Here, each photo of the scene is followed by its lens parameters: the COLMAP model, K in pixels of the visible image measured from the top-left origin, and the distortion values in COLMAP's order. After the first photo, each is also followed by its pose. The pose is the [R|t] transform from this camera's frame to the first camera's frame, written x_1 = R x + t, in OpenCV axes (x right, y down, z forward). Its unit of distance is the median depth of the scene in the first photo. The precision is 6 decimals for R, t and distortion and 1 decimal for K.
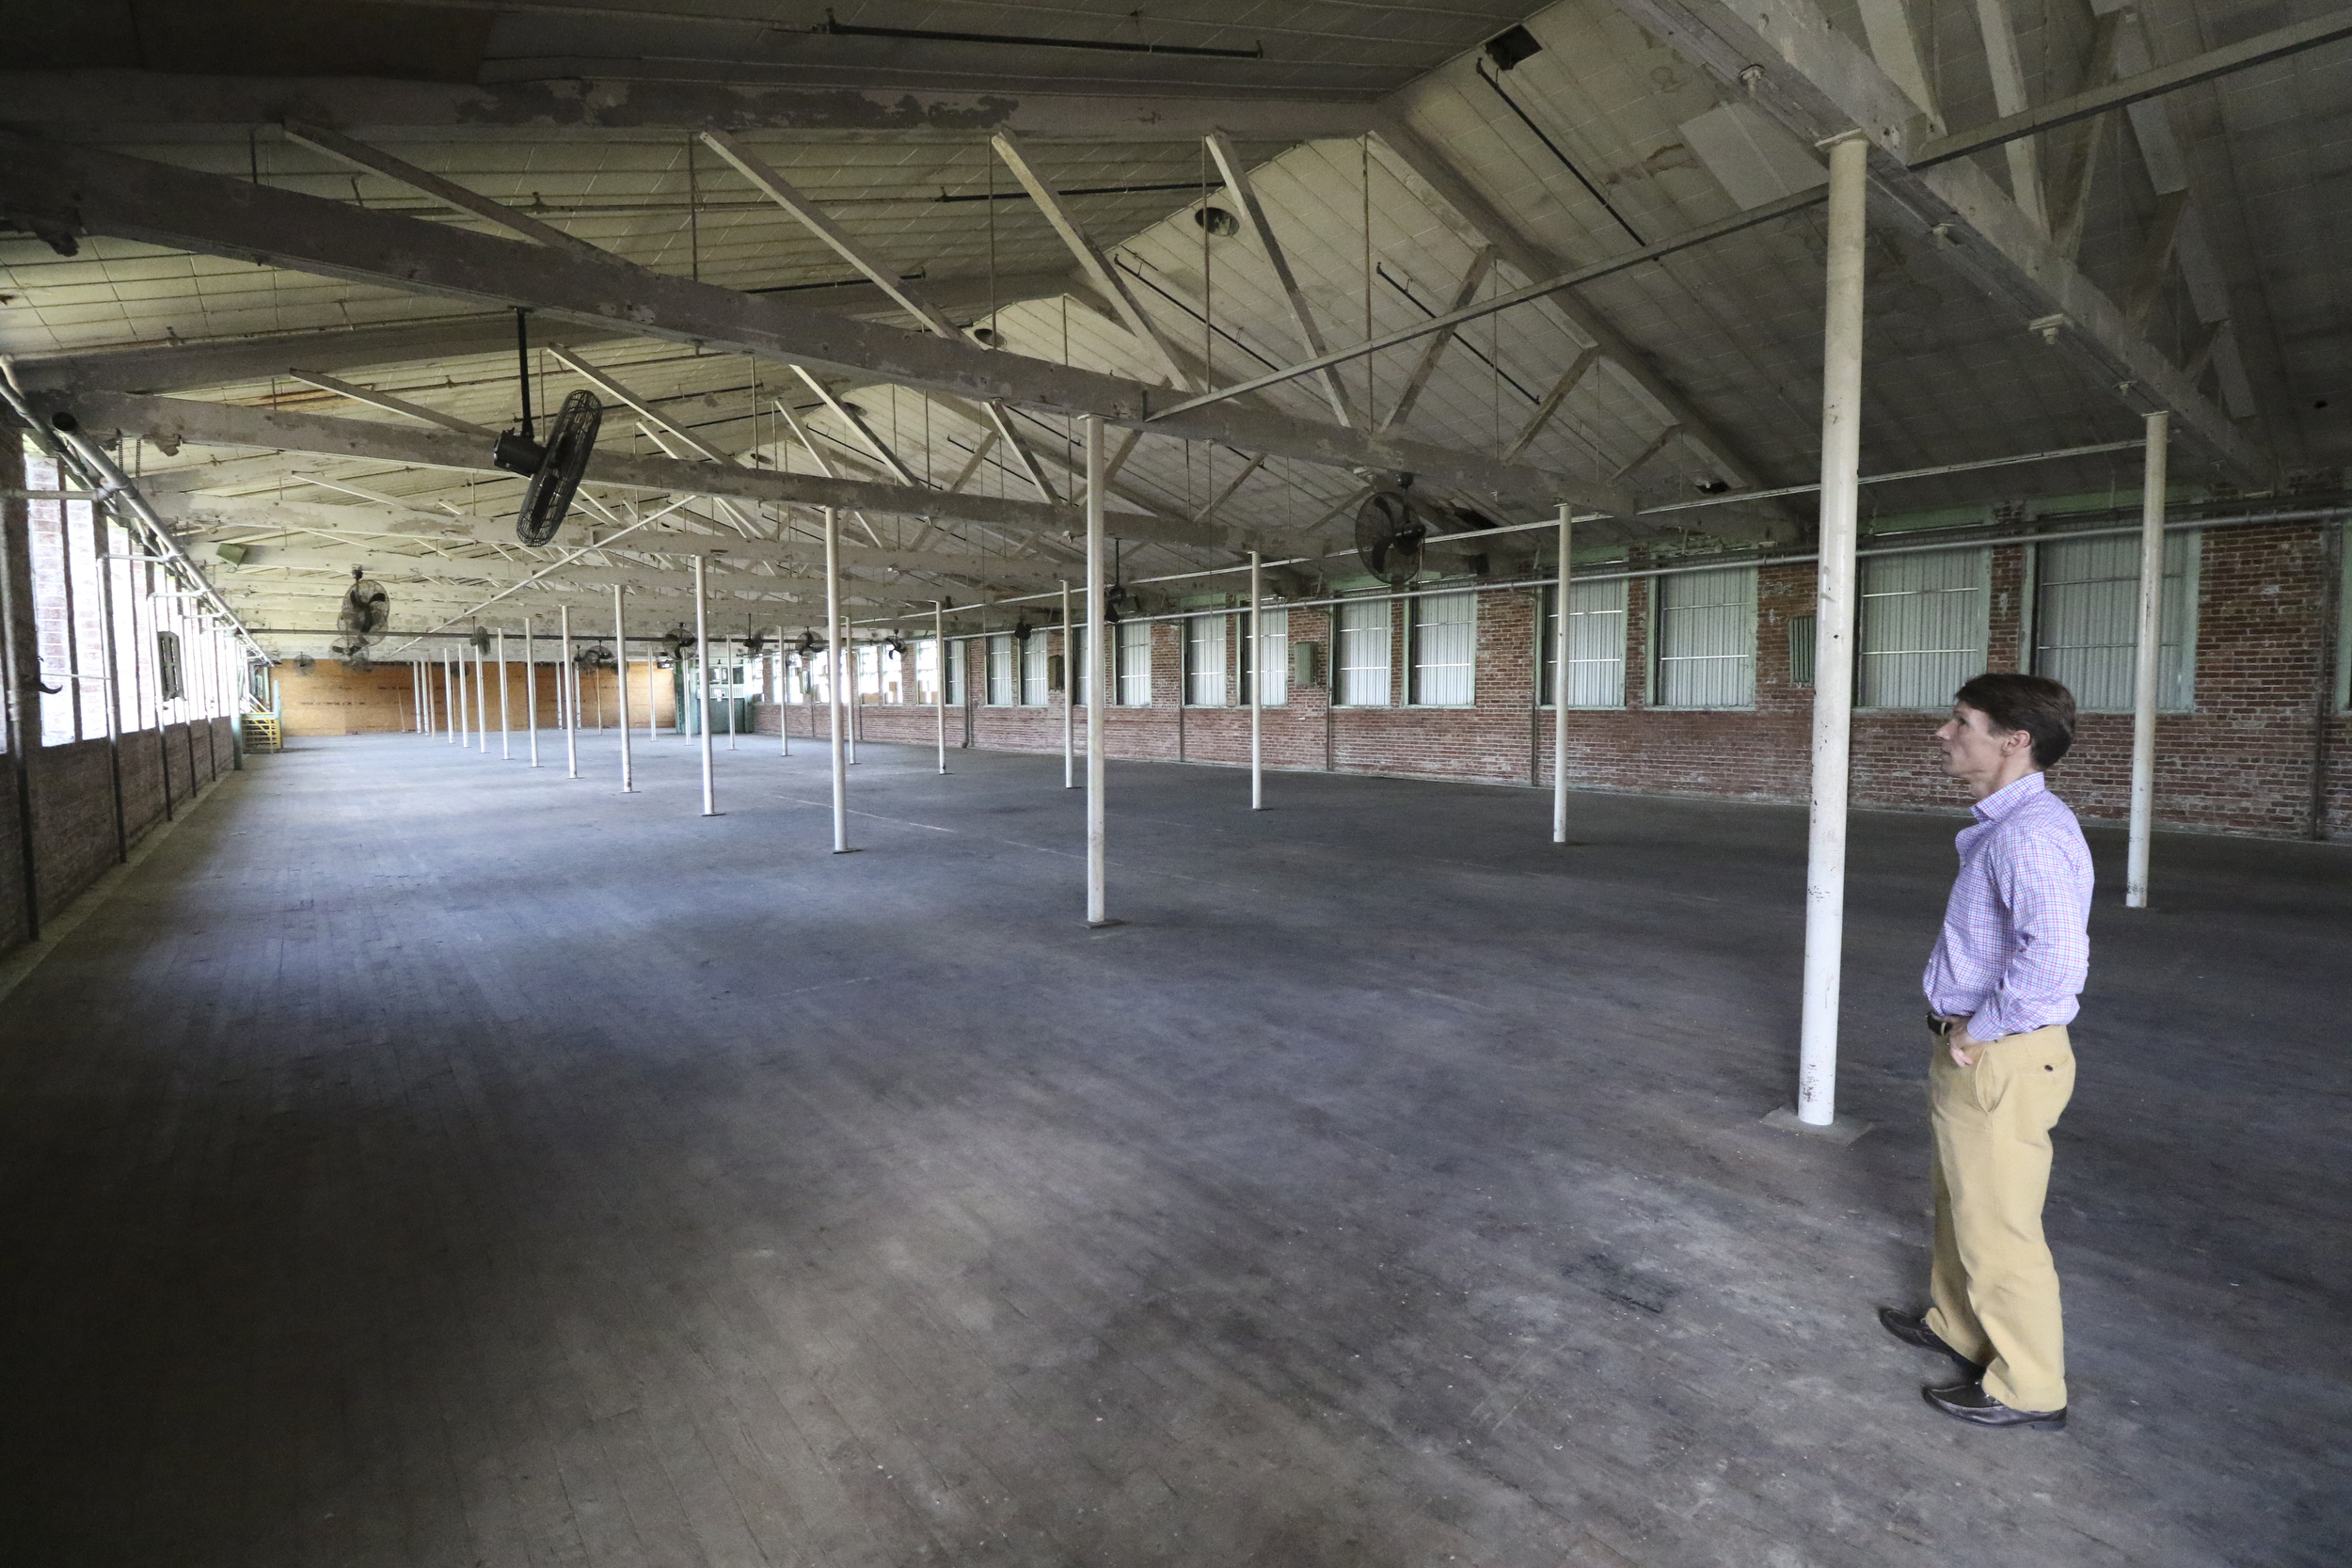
lens RADIAL K [[1099.6, 0, 1190.7], [0, 1099.6, 768.4], [0, 0, 1]] dist [-0.004560, -0.010571]
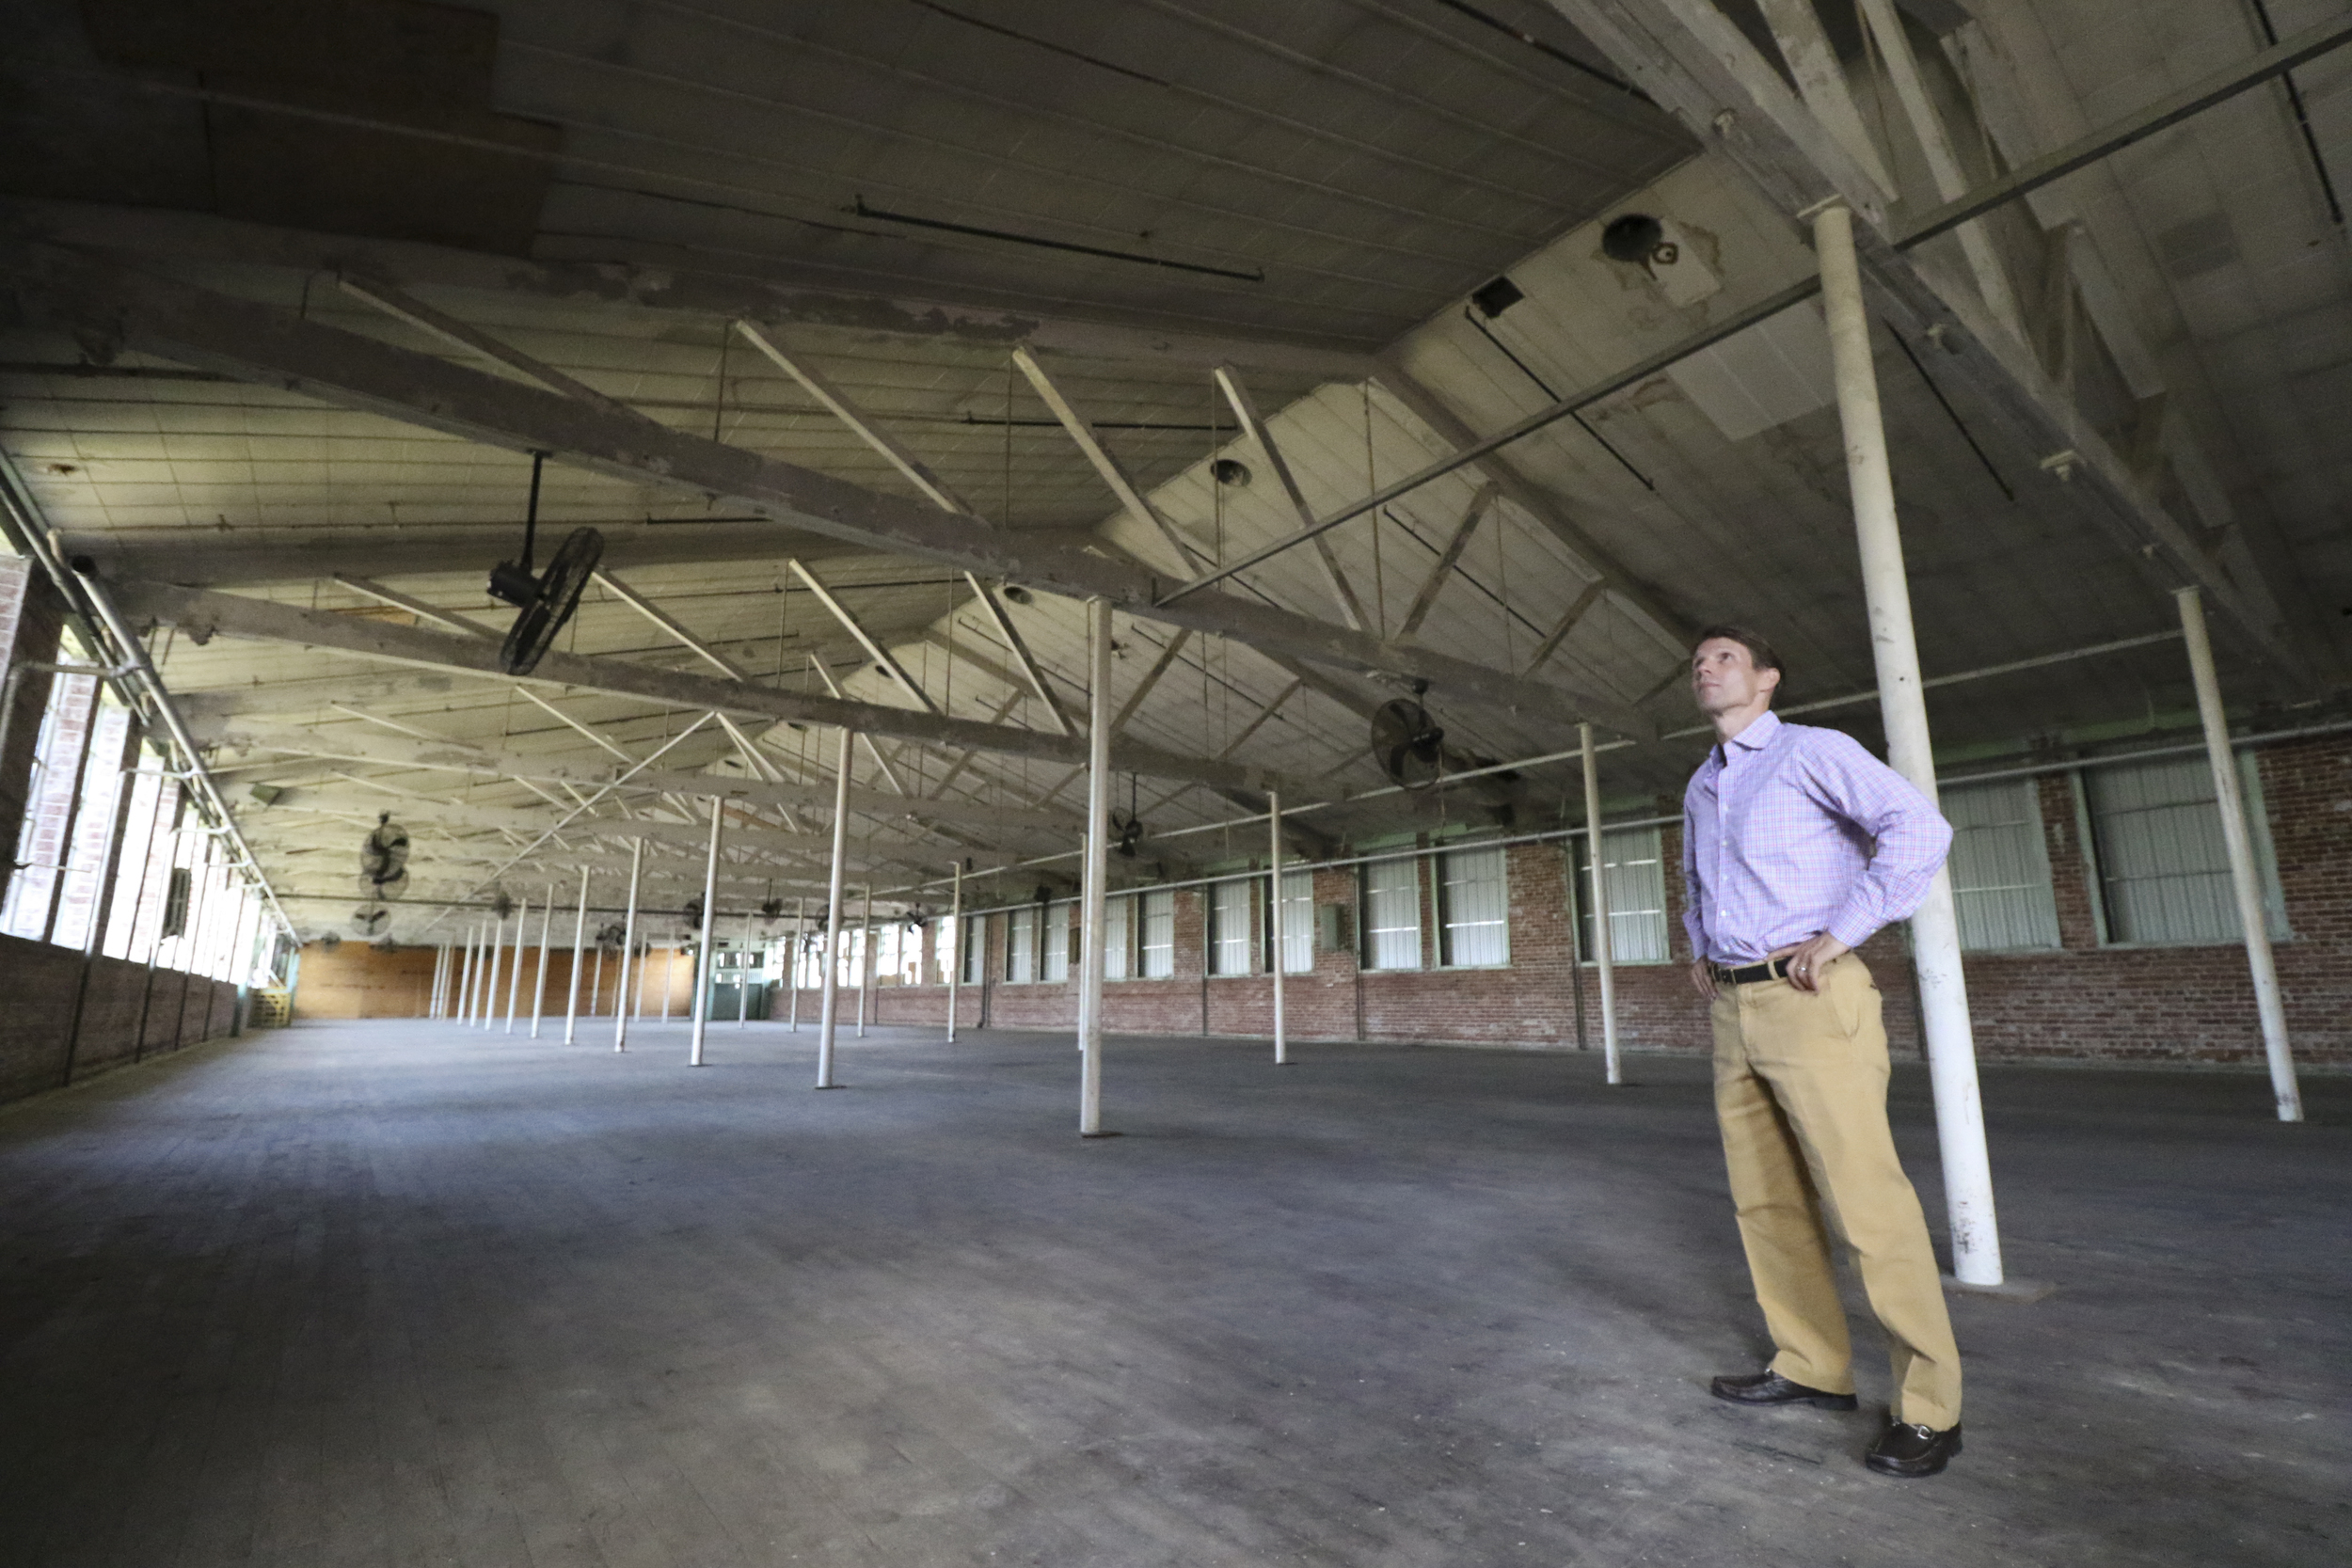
lens RADIAL K [[1099.6, 0, 1188.0], [0, 1099.6, 760.9], [0, 0, 1]] dist [-0.004560, -0.010571]
pose [[0.999574, -0.002164, -0.029109, 0.015139], [-0.006044, 0.960283, -0.278963, 0.080646], [0.028556, 0.279020, 0.959861, 0.062436]]
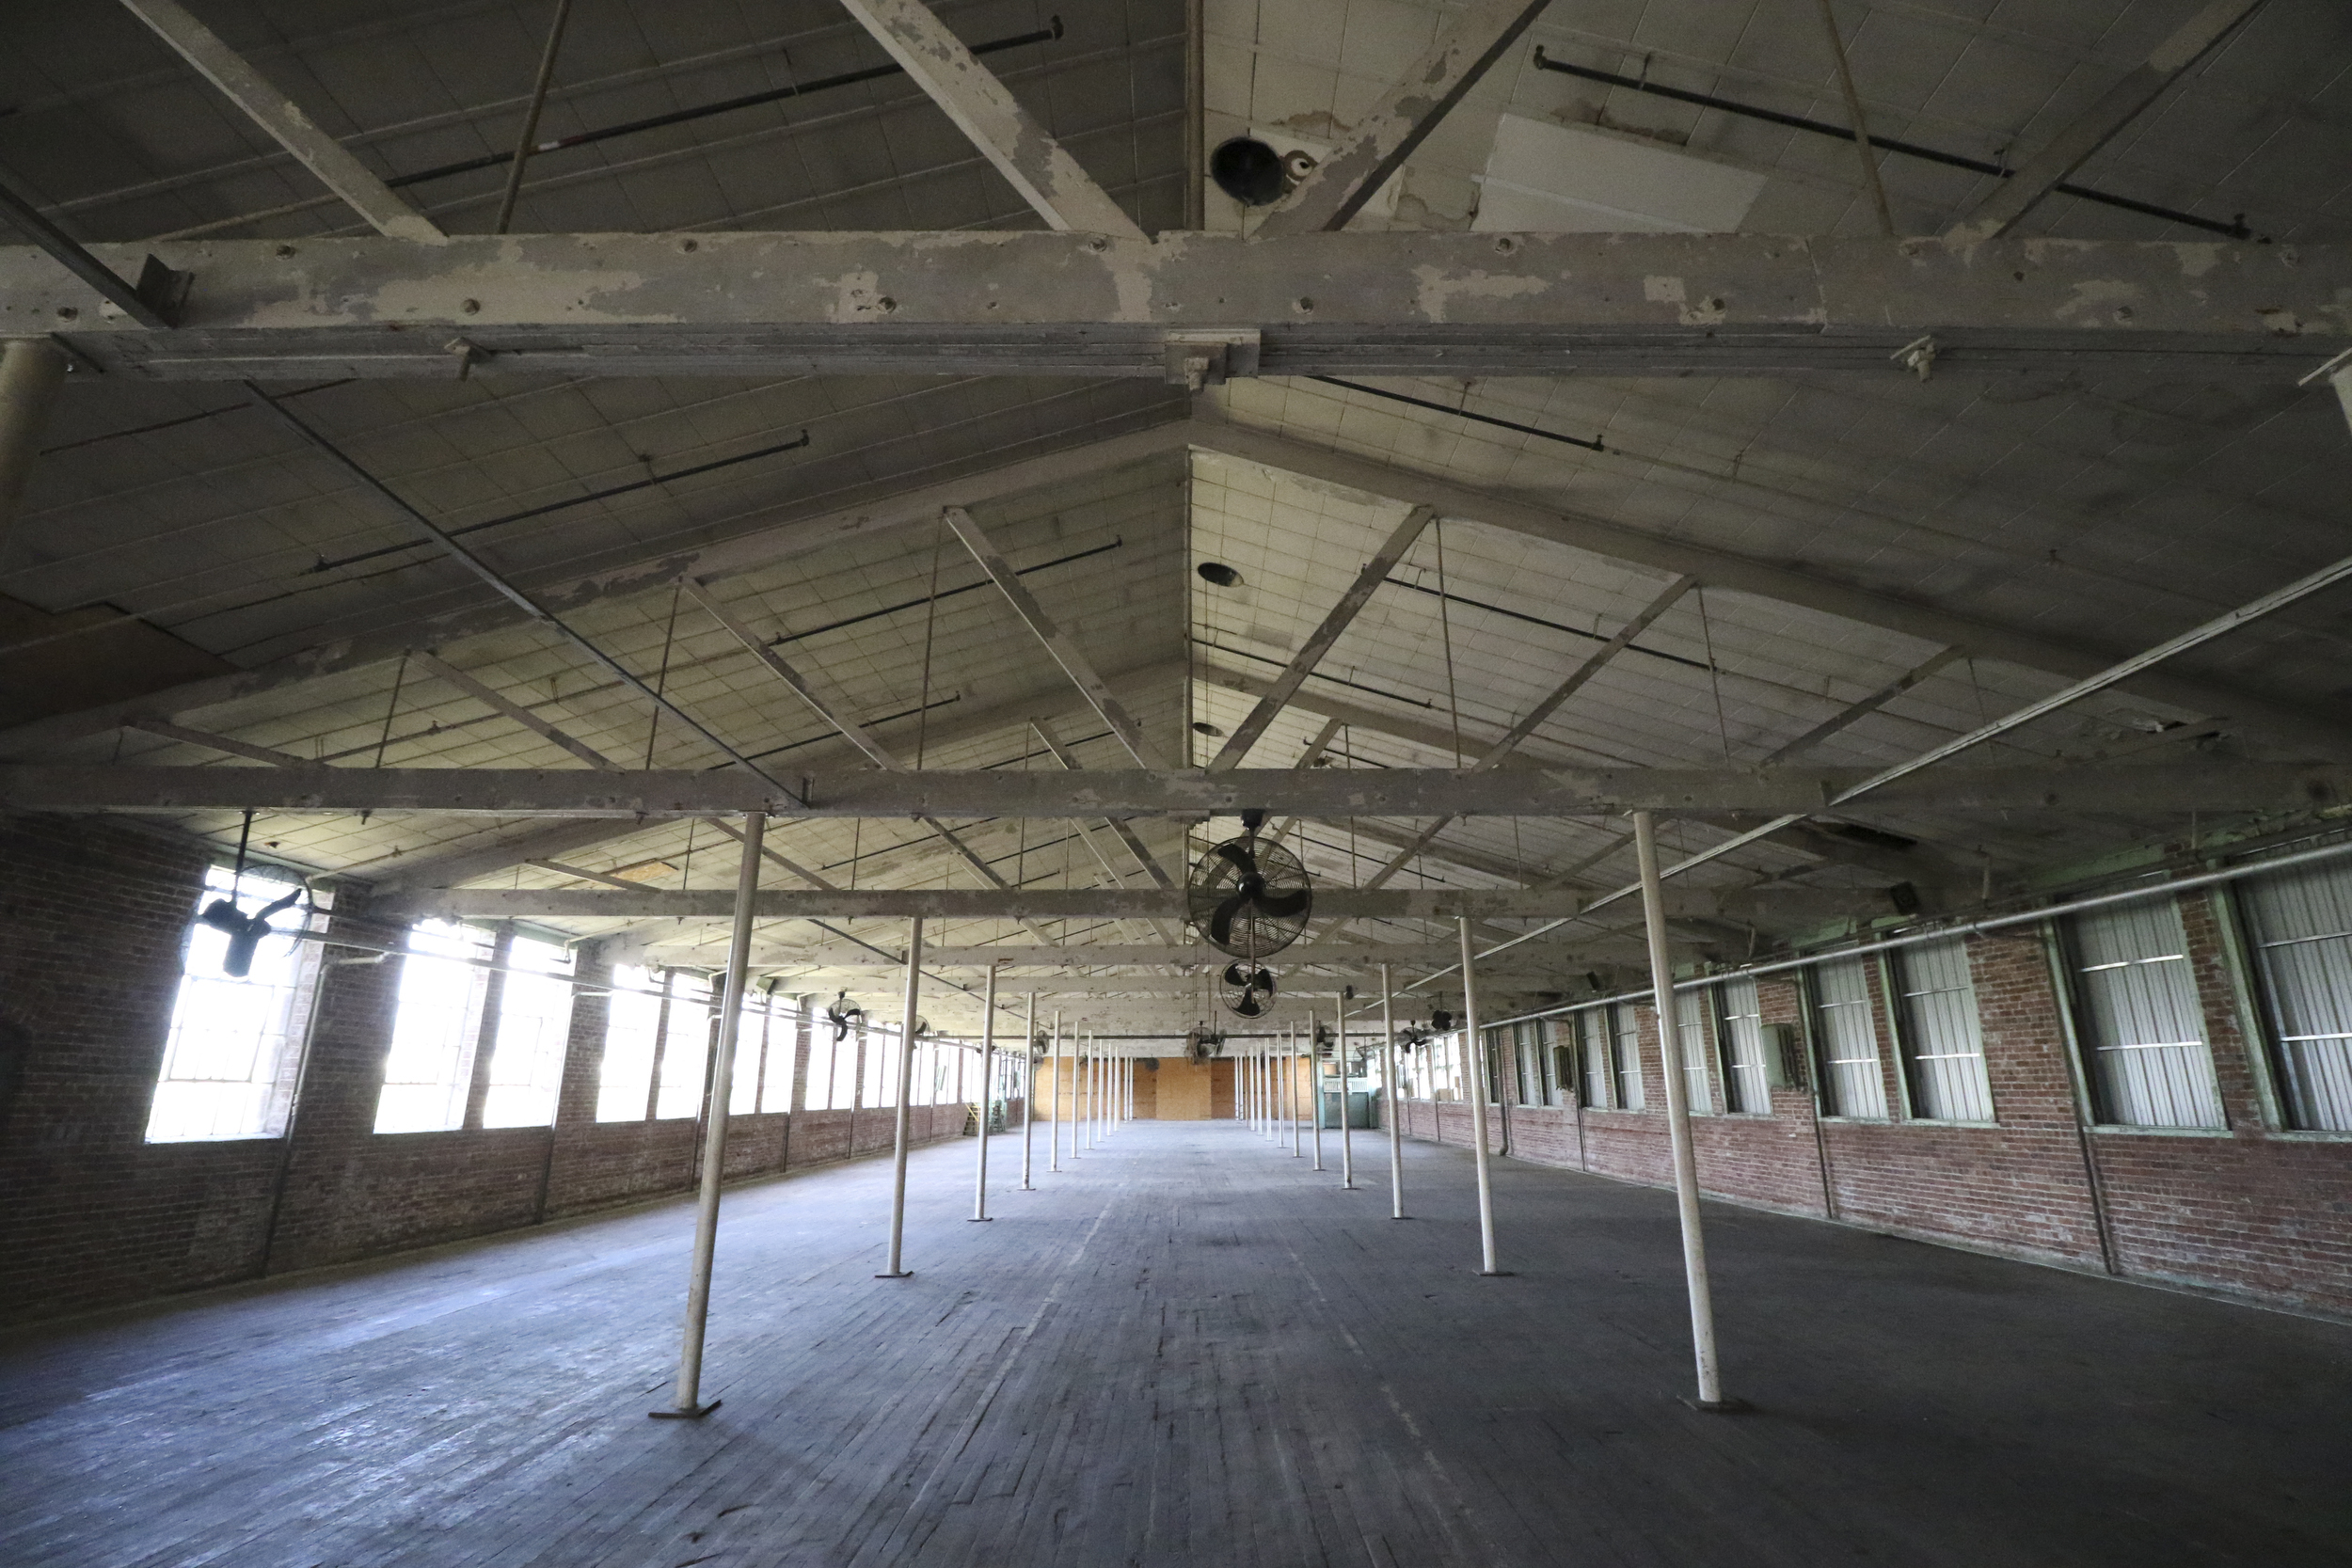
lens RADIAL K [[1099.6, 0, 1184.0], [0, 1099.6, 758.5], [0, 0, 1]] dist [-0.004560, -0.010571]
pose [[0.770567, -0.177705, -0.612085, 0.637877], [-0.046388, 0.942161, -0.331934, -0.050948], [0.635669, 0.284170, 0.717755, 0.426326]]
